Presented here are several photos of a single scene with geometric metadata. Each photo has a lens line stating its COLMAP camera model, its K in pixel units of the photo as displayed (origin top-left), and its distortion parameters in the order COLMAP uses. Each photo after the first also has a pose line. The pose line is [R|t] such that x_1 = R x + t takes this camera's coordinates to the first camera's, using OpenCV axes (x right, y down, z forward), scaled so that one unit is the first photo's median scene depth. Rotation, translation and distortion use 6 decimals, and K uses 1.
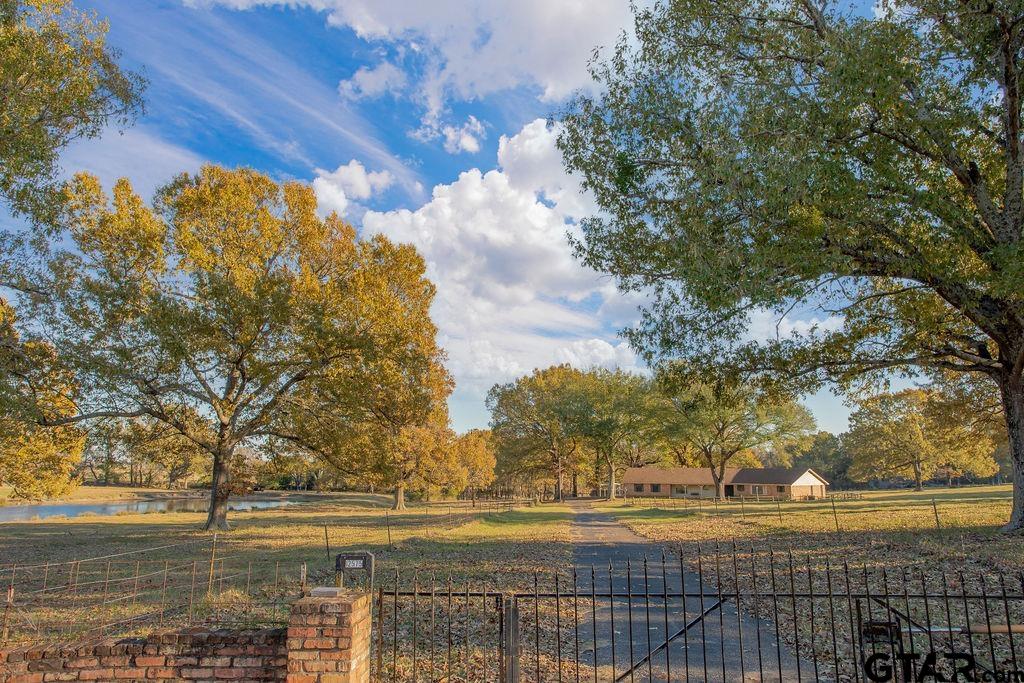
lens RADIAL K [[700.7, 0, 511.2], [0, 700.7, 341.0], [0, 0, 1]] dist [0.005860, 0.001921]
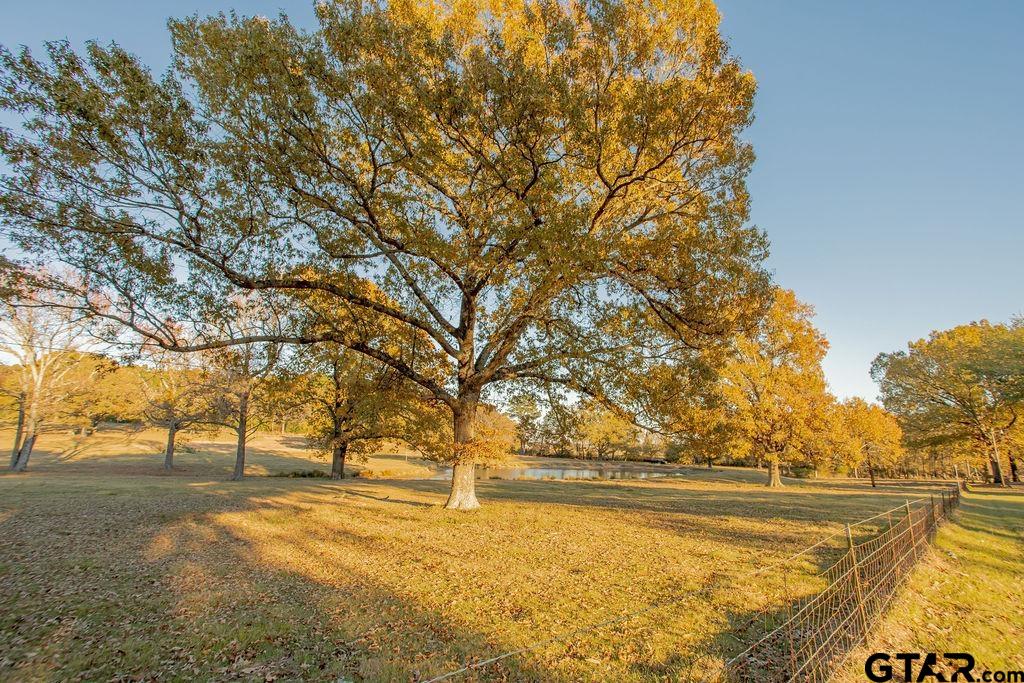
lens RADIAL K [[504.5, 0, 516.1], [0, 504.5, 339.5], [0, 0, 1]] dist [-0.049123, 0.037173]
pose [[0.797119, -0.117396, -0.592301, -0.017783], [0.096705, 0.993077, -0.066686, 0.047064], [0.596029, -0.004121, 0.802953, 0.213525]]
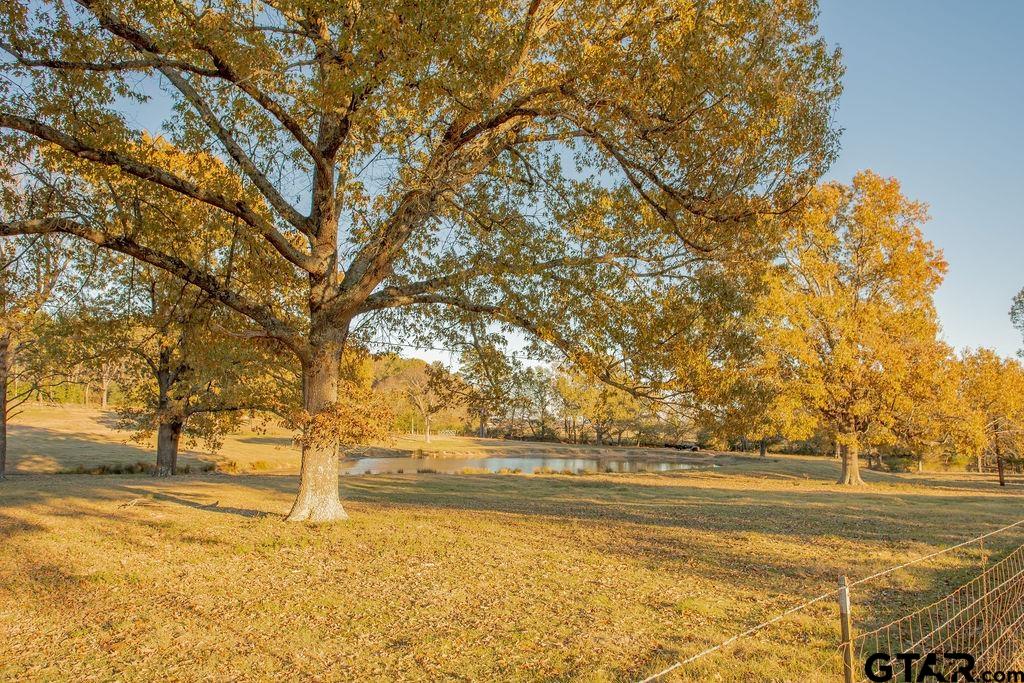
lens RADIAL K [[769.7, 0, 517.1], [0, 769.7, 338.7], [0, 0, 1]] dist [-0.007944, 0.037023]
pose [[0.825160, -0.055365, -0.562179, -0.016445], [0.090584, 0.995276, 0.034940, 0.052735], [0.557589, -0.079755, 0.826277, 0.237330]]
